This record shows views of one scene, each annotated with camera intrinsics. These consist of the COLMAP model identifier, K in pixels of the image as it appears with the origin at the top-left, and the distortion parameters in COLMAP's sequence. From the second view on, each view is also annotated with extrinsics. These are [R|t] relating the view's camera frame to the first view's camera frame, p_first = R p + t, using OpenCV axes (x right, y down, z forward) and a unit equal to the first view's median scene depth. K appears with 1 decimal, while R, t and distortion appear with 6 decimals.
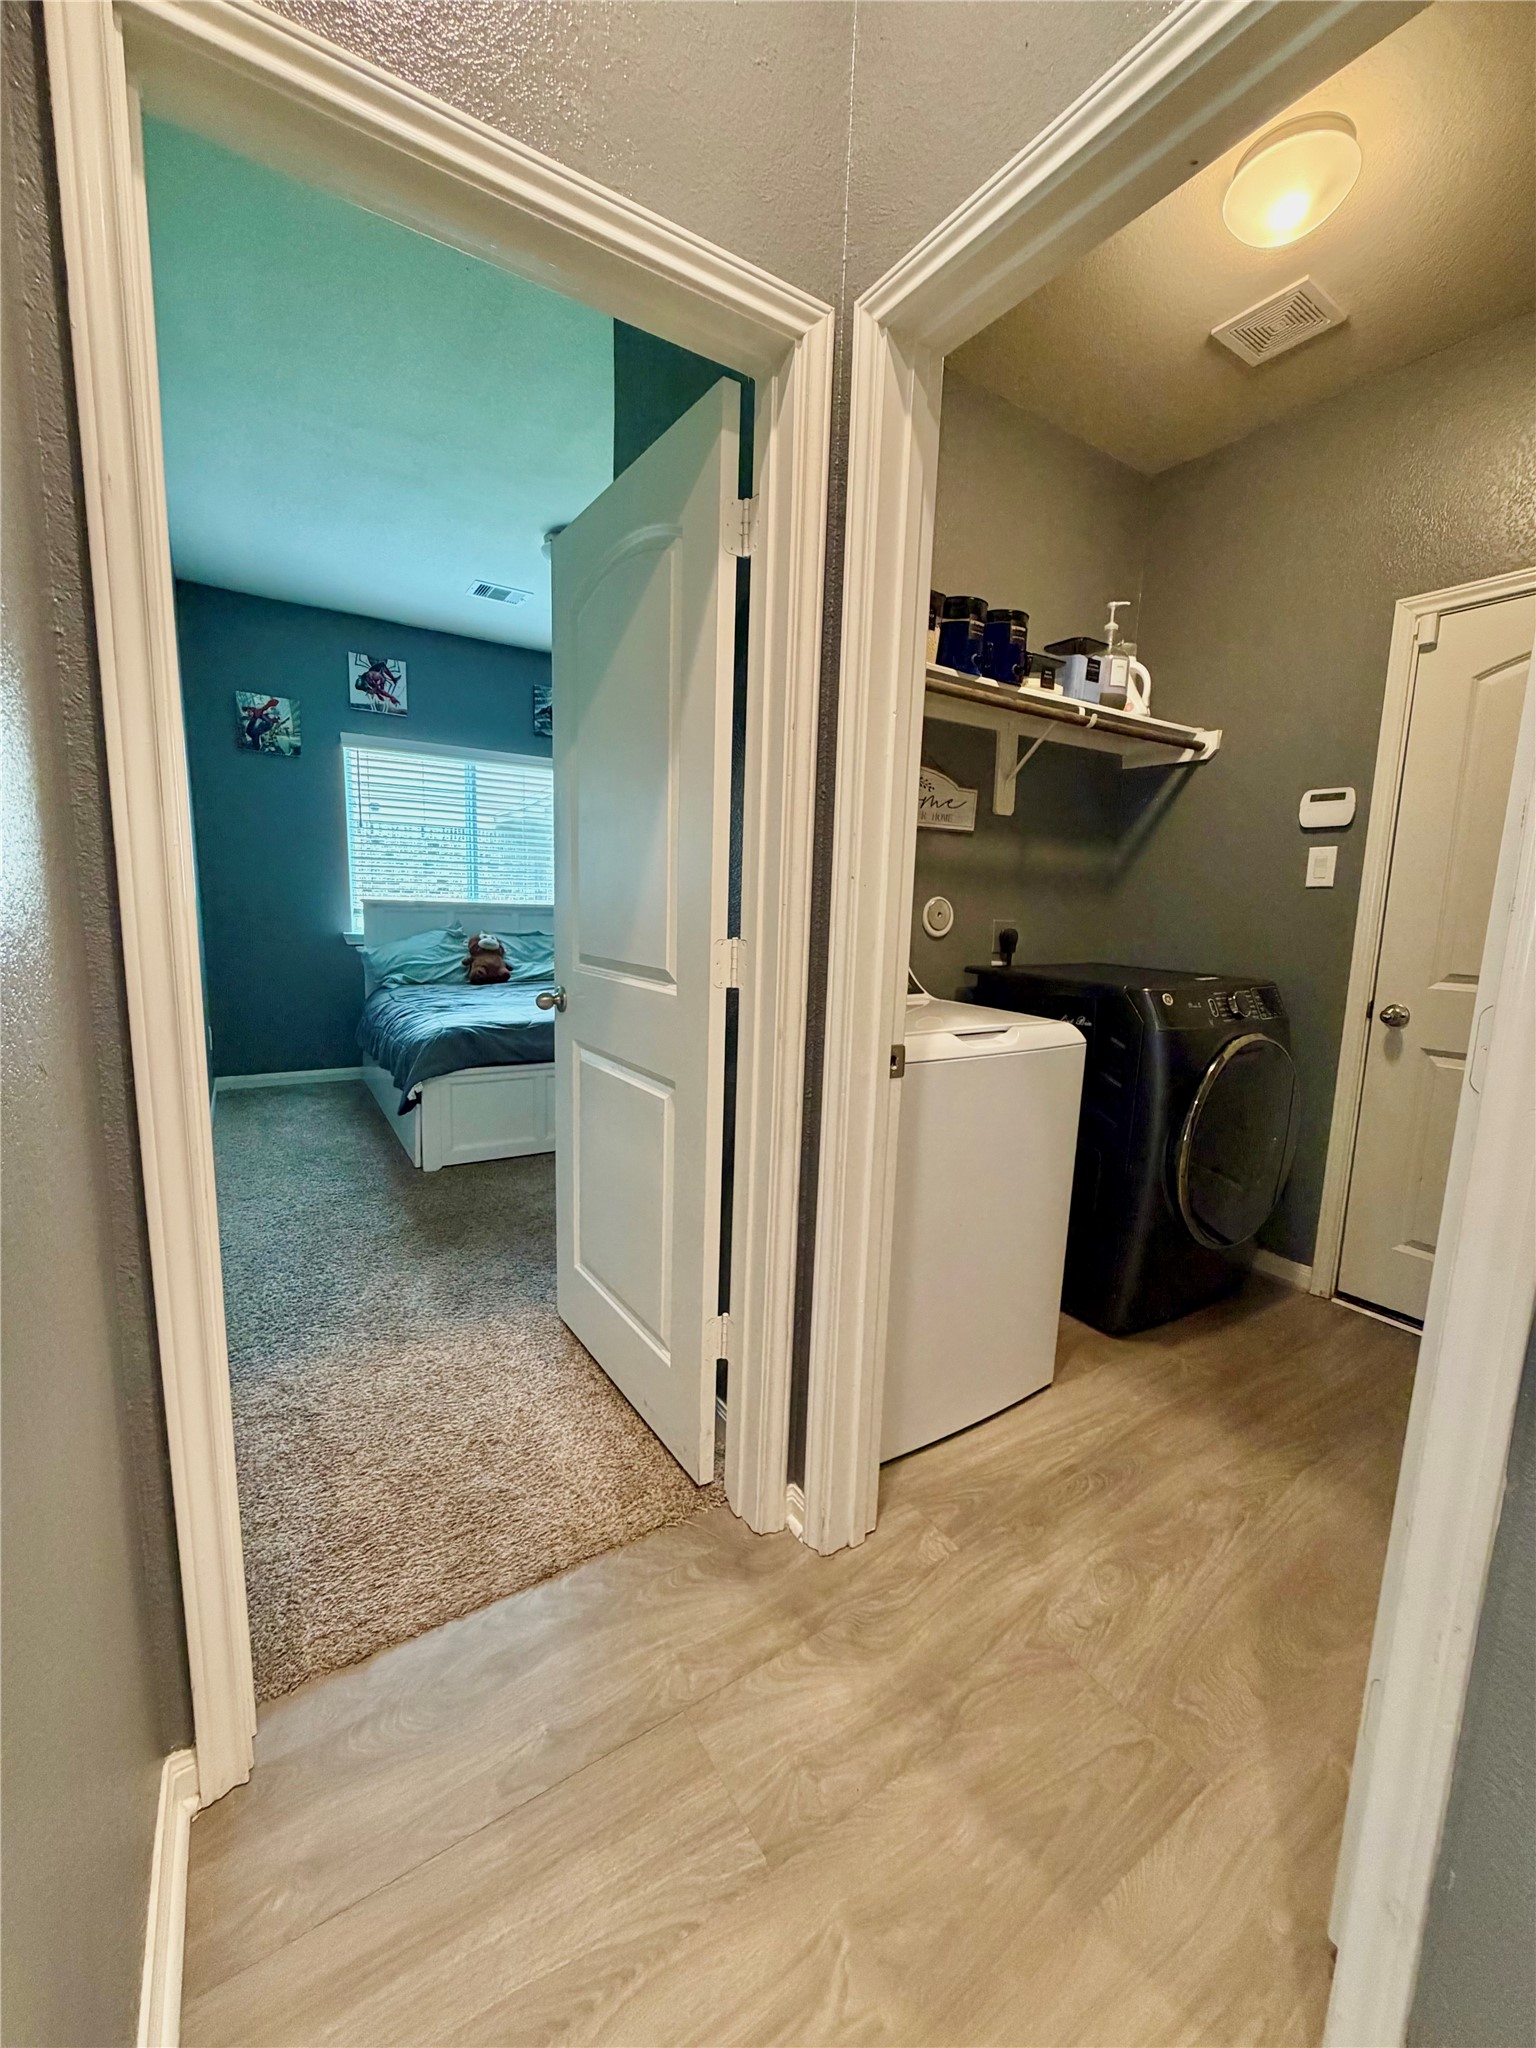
lens RADIAL K [[815.4, 0, 766.9], [0, 815.4, 1025.3], [0, 0, 1]] dist [0.001806, -0.000138]
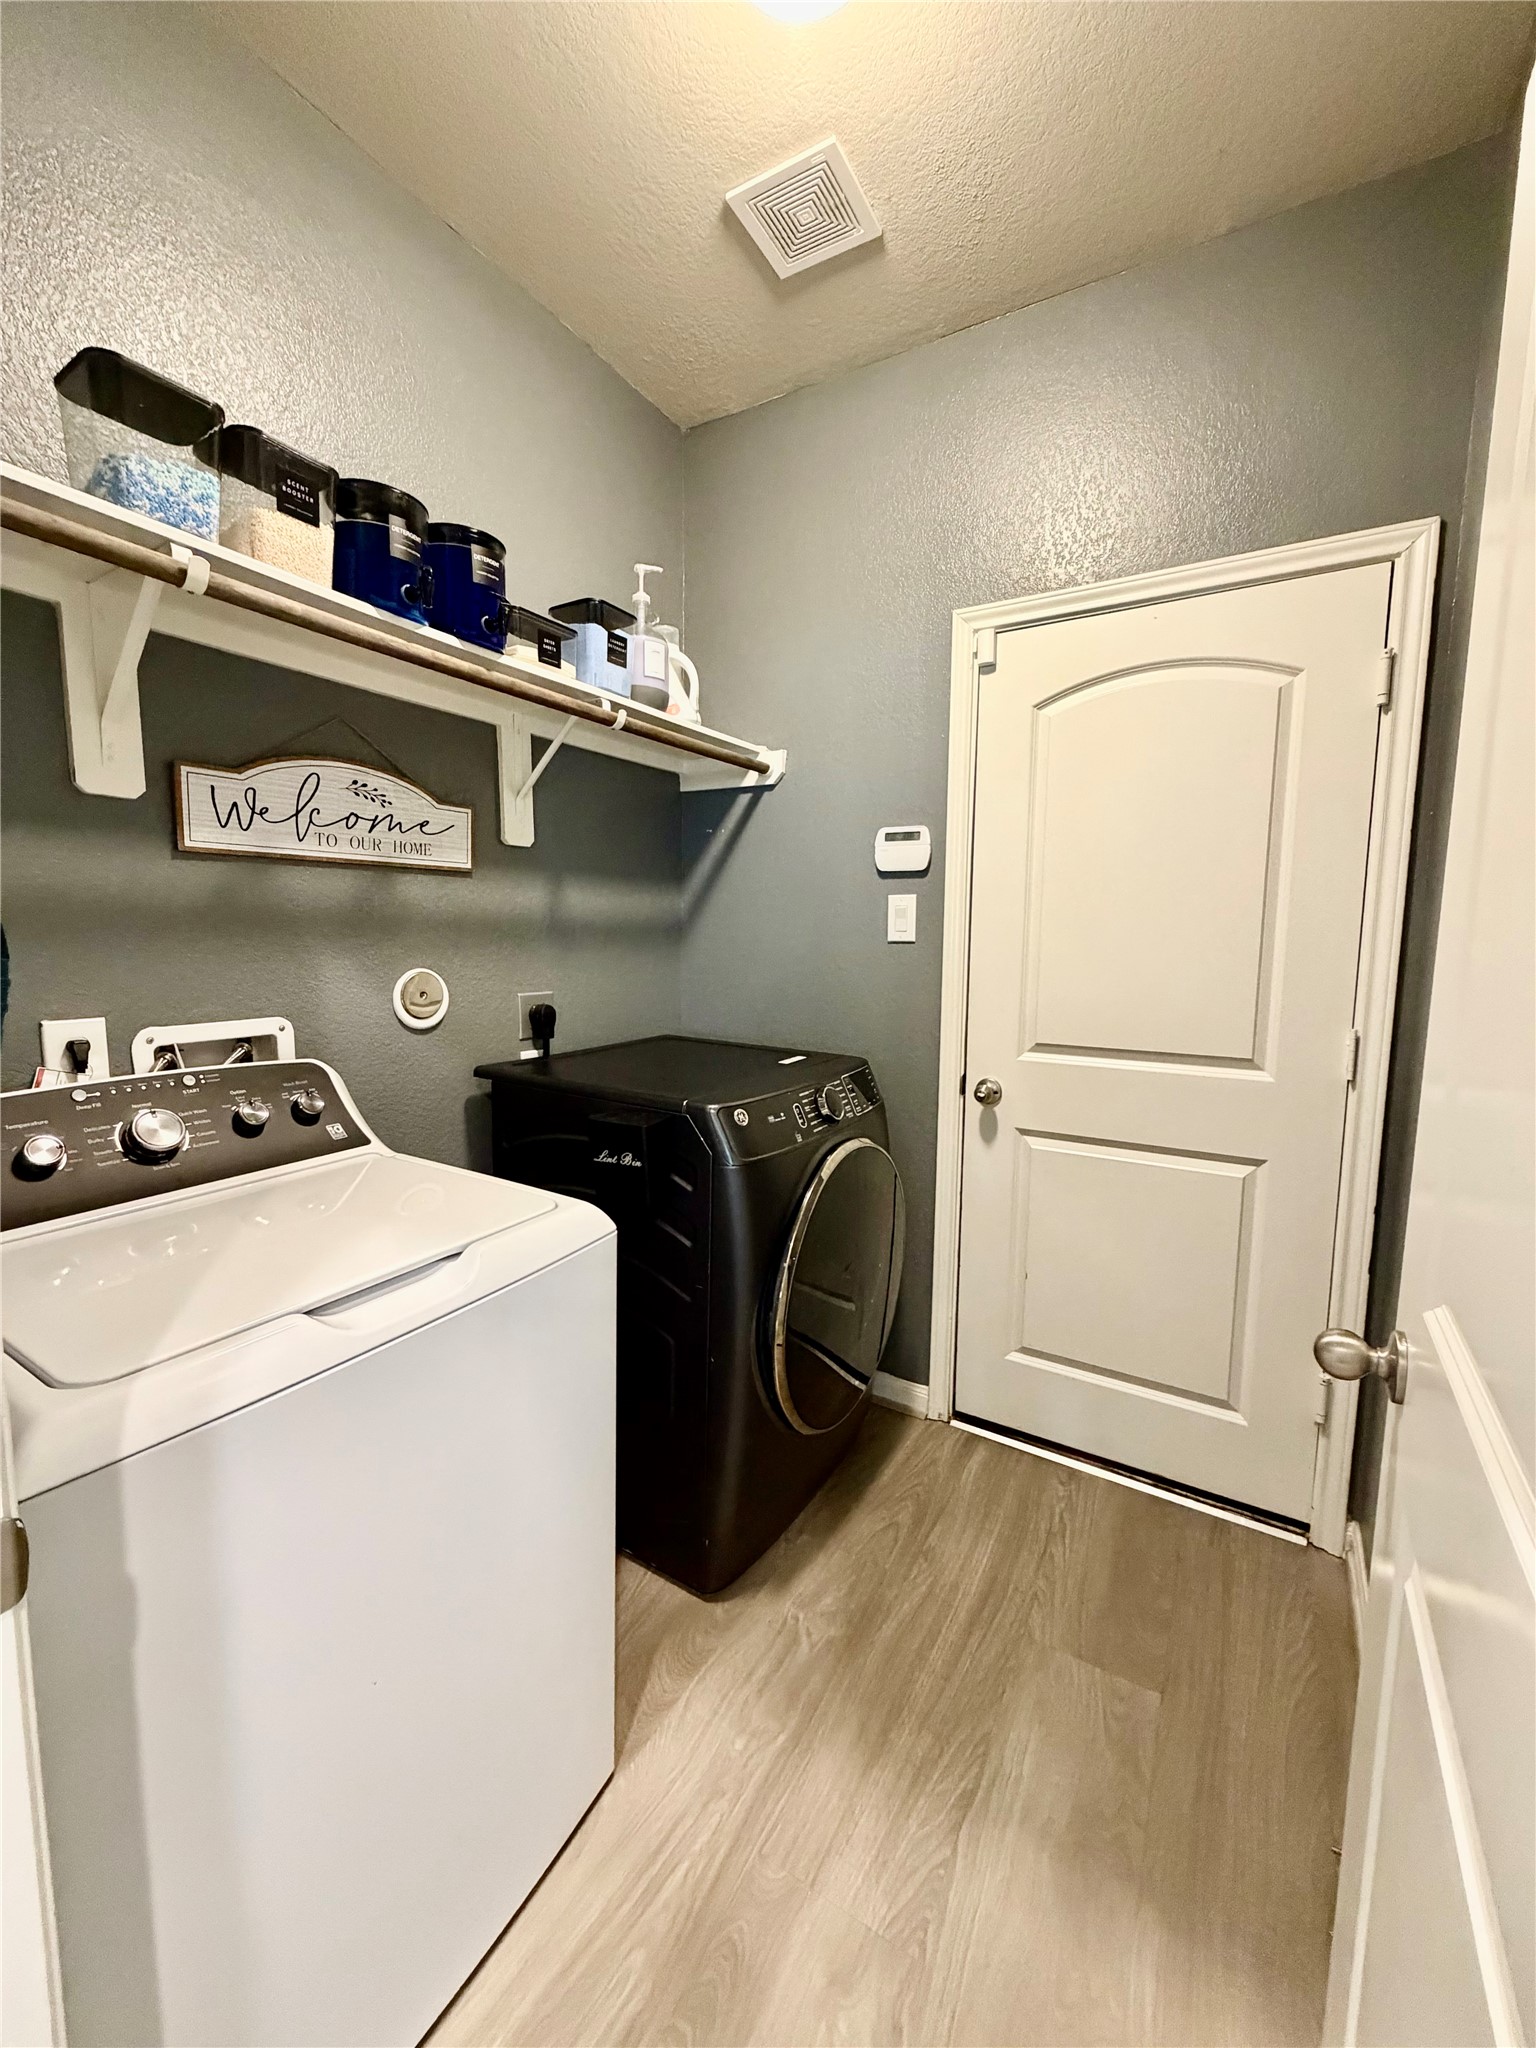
lens RADIAL K [[815.4, 0, 767.2], [0, 815.4, 1019.0], [0, 0, 1]] dist [0.001806, -0.000138]
pose [[0.900040, -0.064886, 0.430949, 0.190138], [0.076669, 0.997006, -0.010010, -0.095400], [-0.429009, 0.042050, 0.902321, 0.313787]]
